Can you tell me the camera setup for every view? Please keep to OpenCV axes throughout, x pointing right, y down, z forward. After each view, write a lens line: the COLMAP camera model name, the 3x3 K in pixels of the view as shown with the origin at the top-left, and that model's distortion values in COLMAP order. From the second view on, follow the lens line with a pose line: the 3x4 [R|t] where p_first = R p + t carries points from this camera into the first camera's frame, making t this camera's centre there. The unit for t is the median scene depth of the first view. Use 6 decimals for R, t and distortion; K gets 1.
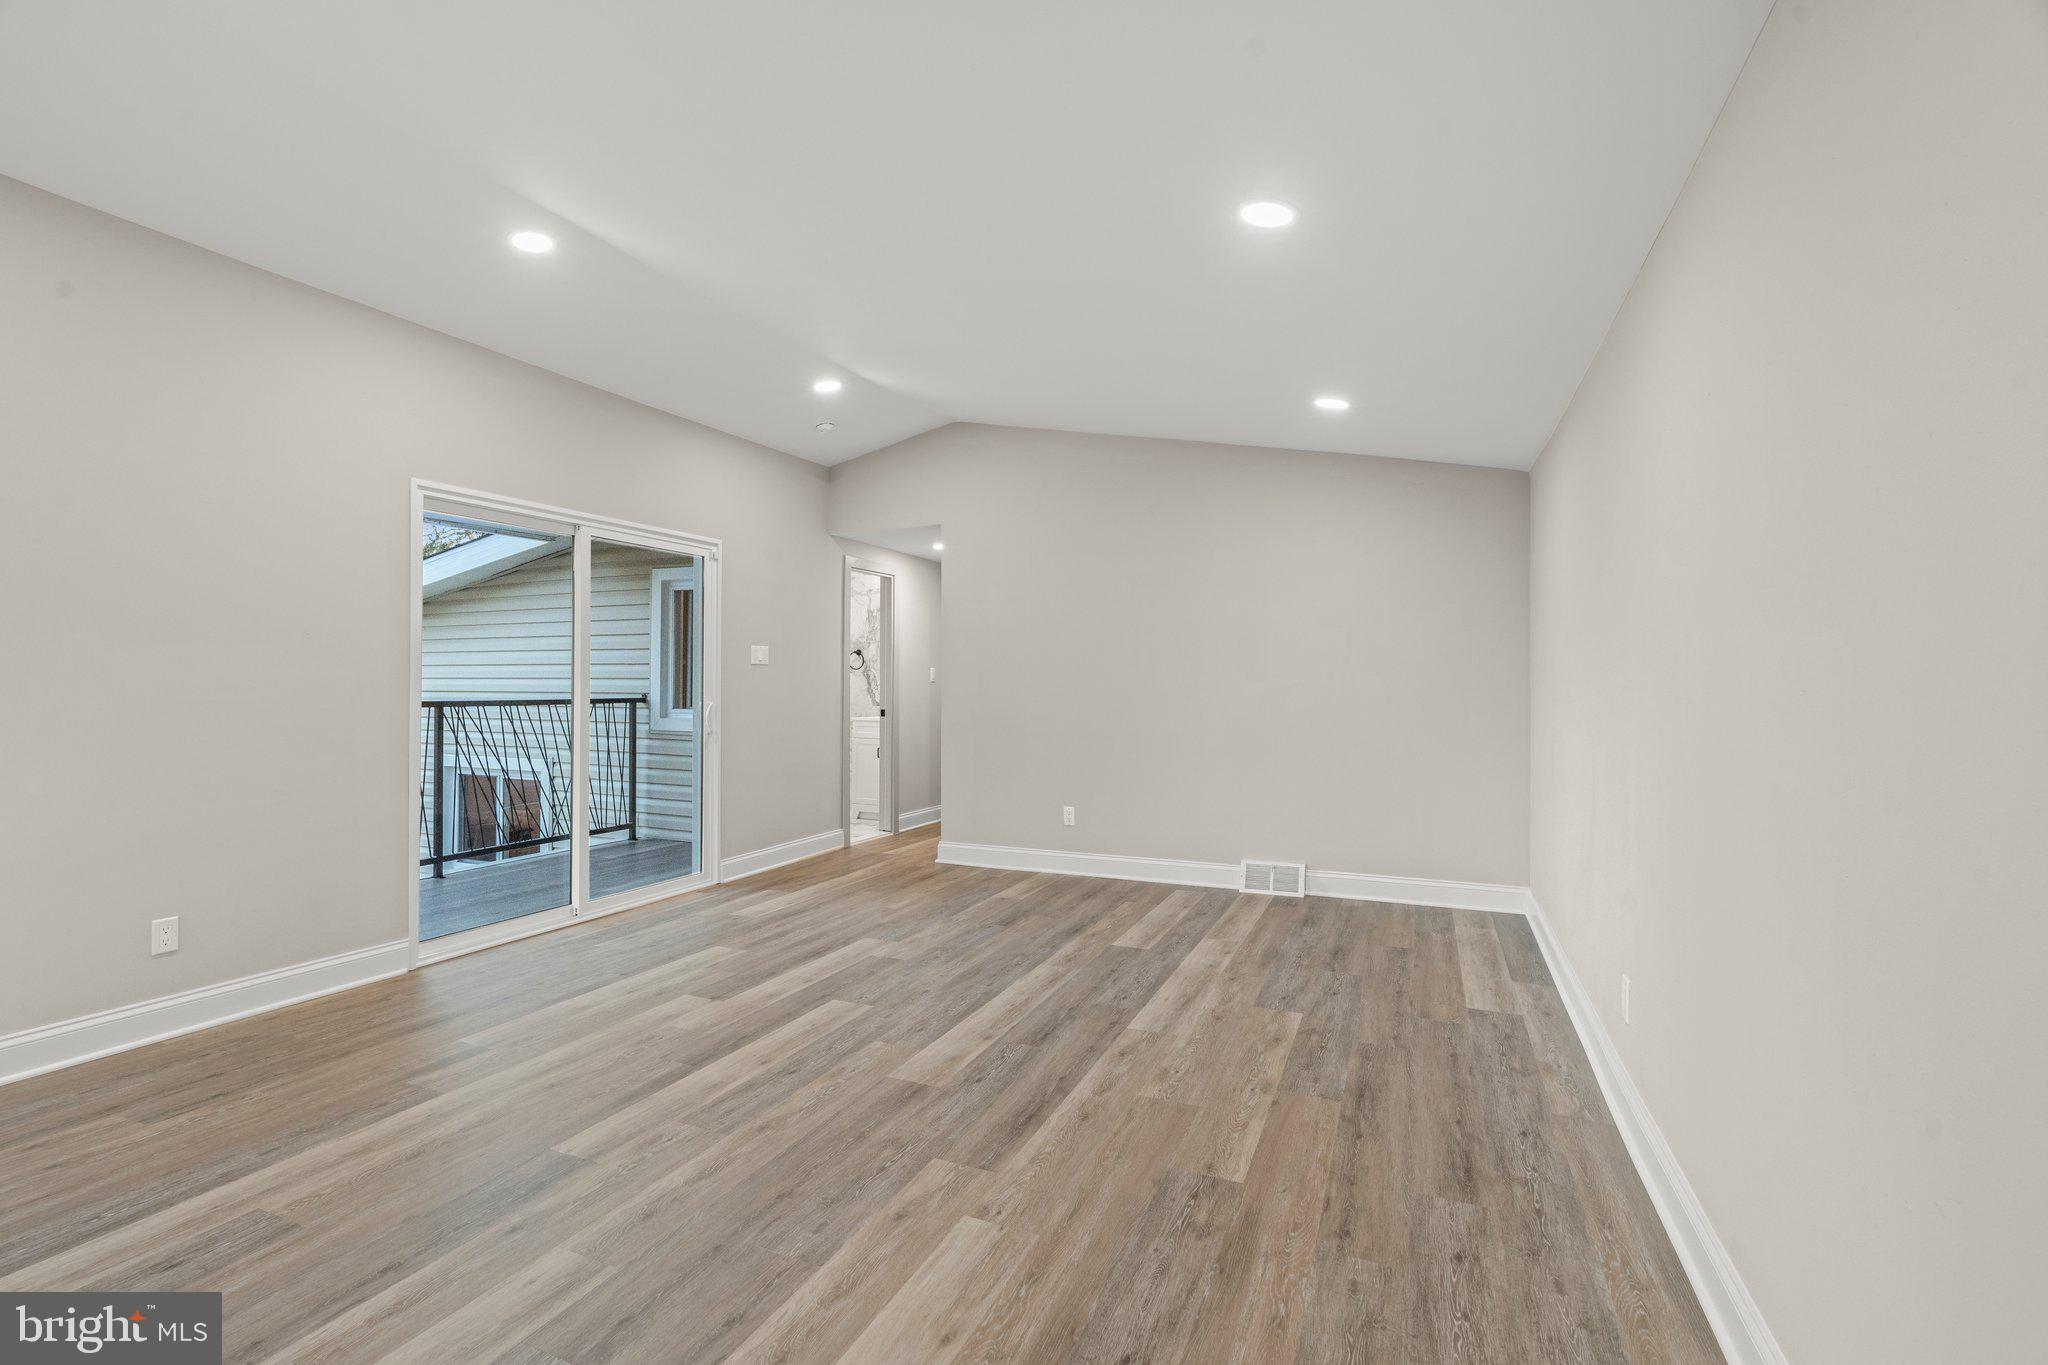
lens RADIAL K [[929.2, 0, 1021.5], [0, 929.2, 685.7], [0, 0, 1]] dist [-0.002071, -0.000846]
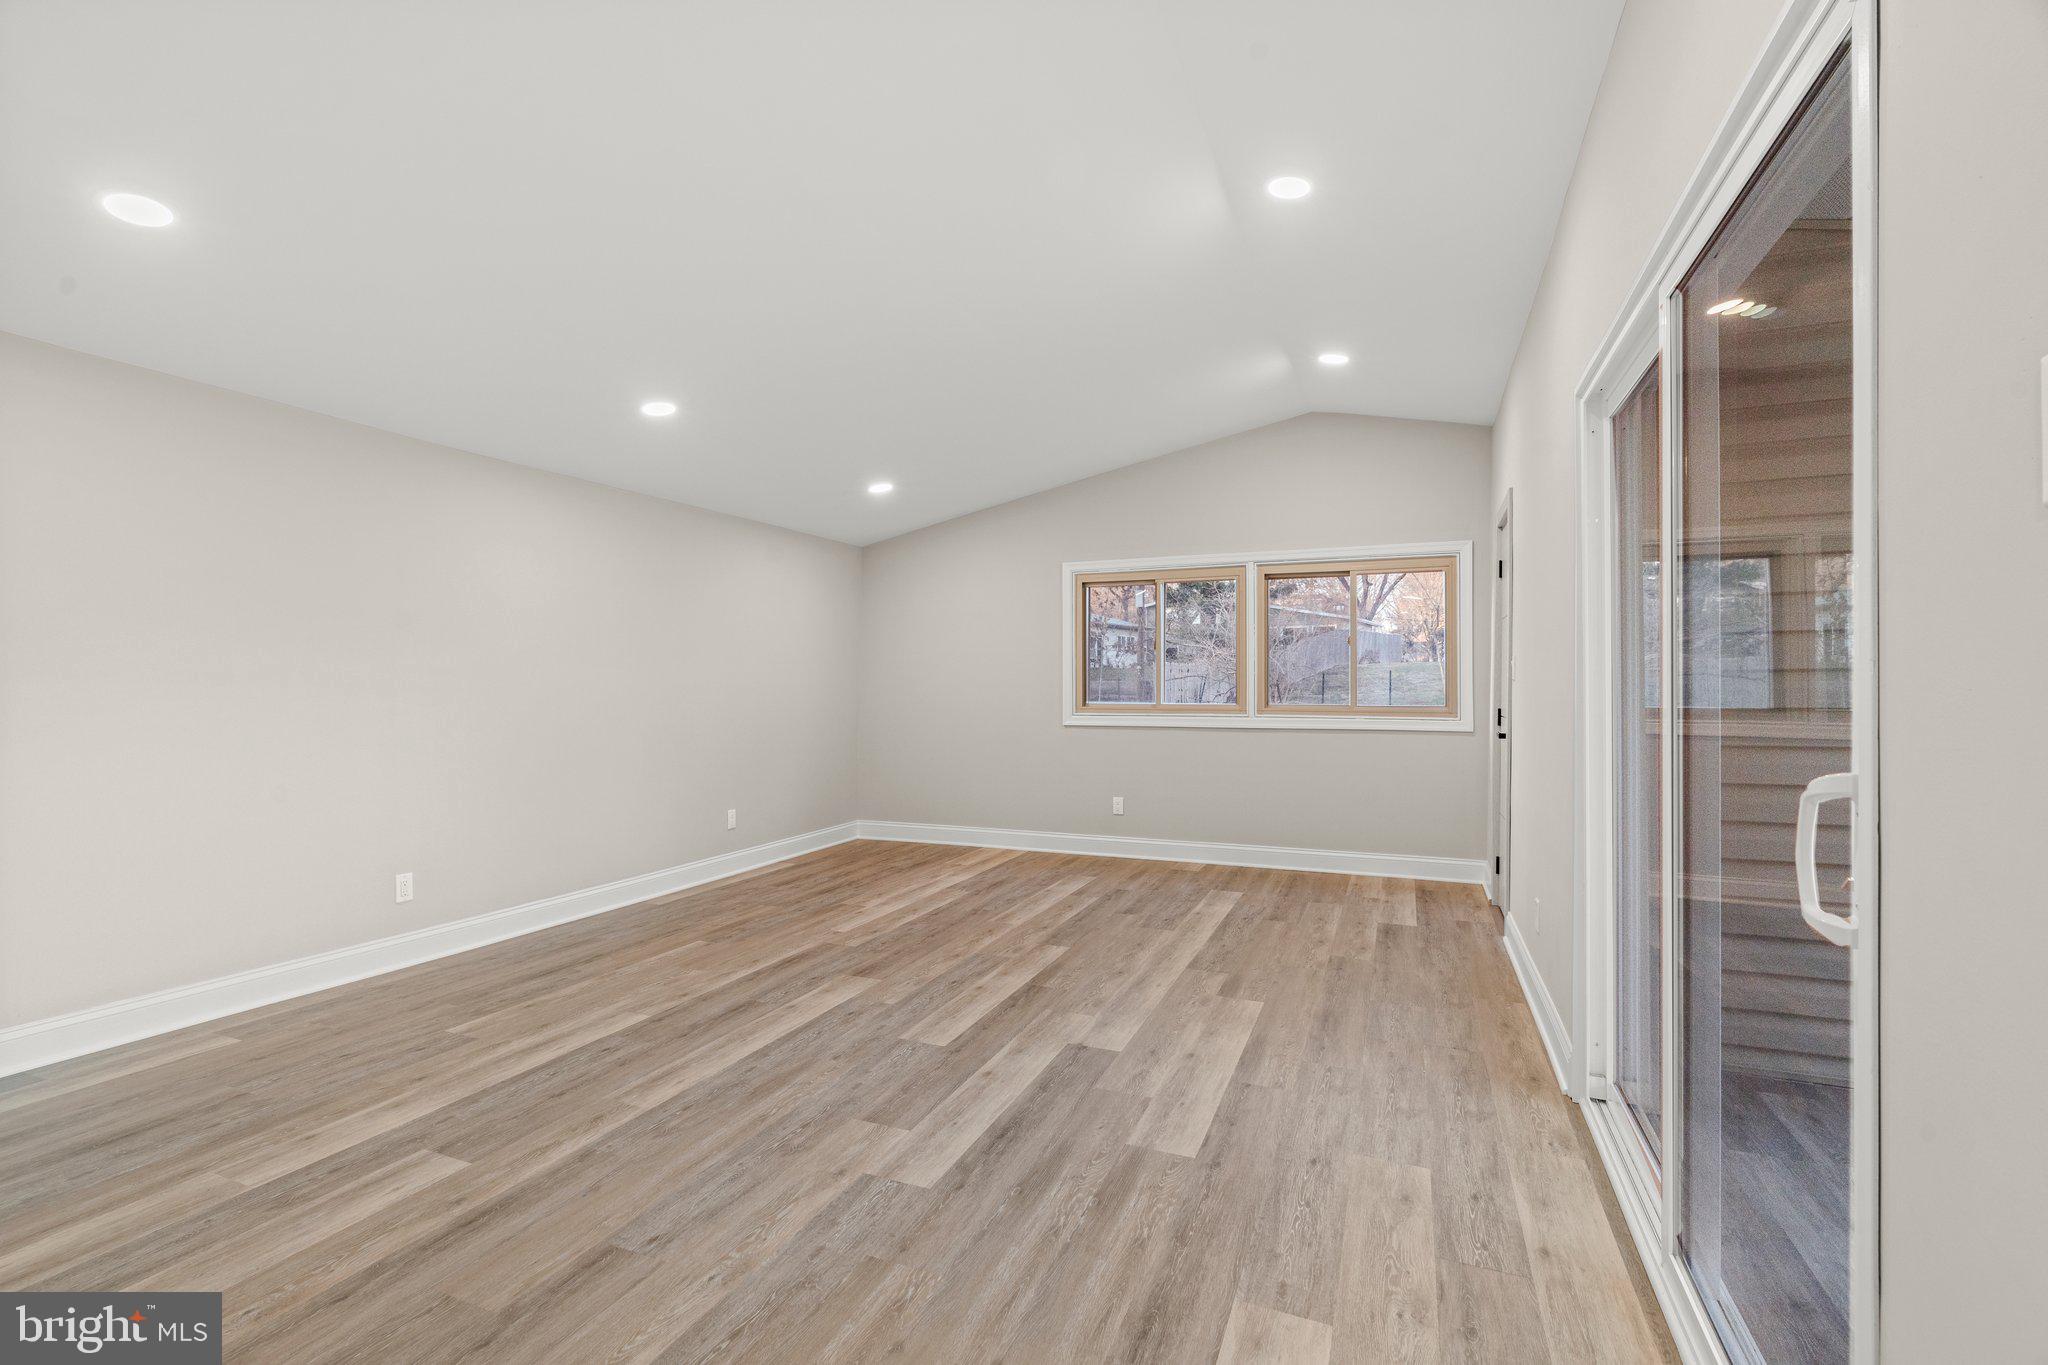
lens RADIAL K [[929.2, 0, 1018.2], [0, 929.2, 678.3], [0, 0, 1]] dist [-0.002071, -0.000846]
pose [[-0.999956, -0.002637, -0.009022, -0.272106], [-0.002533, 0.999930, -0.011551, 0.001952], [0.009052, -0.011528, -0.999893, 1.944037]]
